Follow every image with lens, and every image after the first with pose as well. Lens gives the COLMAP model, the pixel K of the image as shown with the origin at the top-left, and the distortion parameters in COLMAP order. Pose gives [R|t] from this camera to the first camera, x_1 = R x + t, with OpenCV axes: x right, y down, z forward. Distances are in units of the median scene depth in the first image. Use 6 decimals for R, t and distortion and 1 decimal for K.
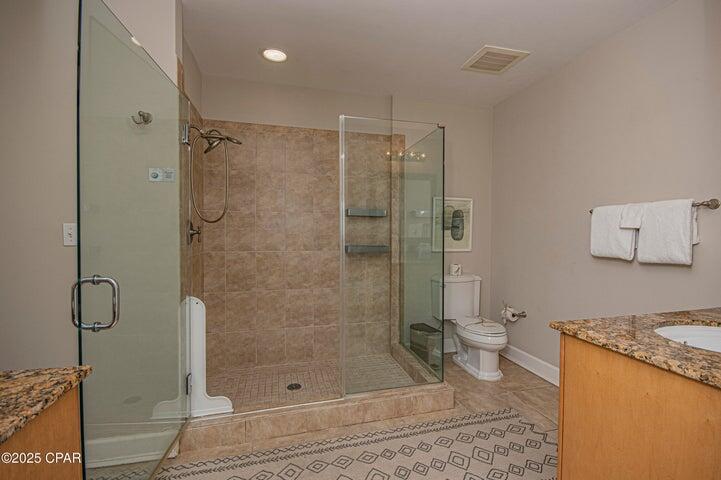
lens RADIAL K [[329.9, 0, 365.5], [0, 329.9, 237.8], [0, 0, 1]] dist [0.003902, -0.000882]
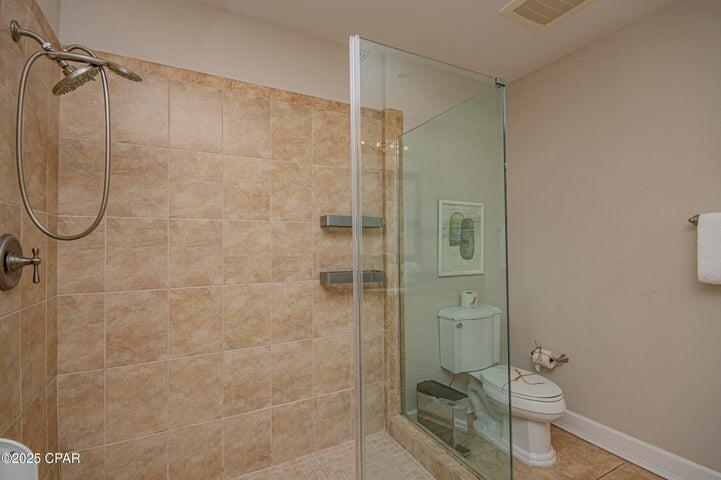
lens RADIAL K [[329.9, 0, 359.0], [0, 329.9, 237.9], [0, 0, 1]] dist [0.003902, -0.000882]
pose [[0.974868, -0.007195, 0.222669, -0.135099], [0.015016, 0.999328, -0.033452, -0.021181], [-0.222278, 0.035955, 0.974320, 0.363341]]
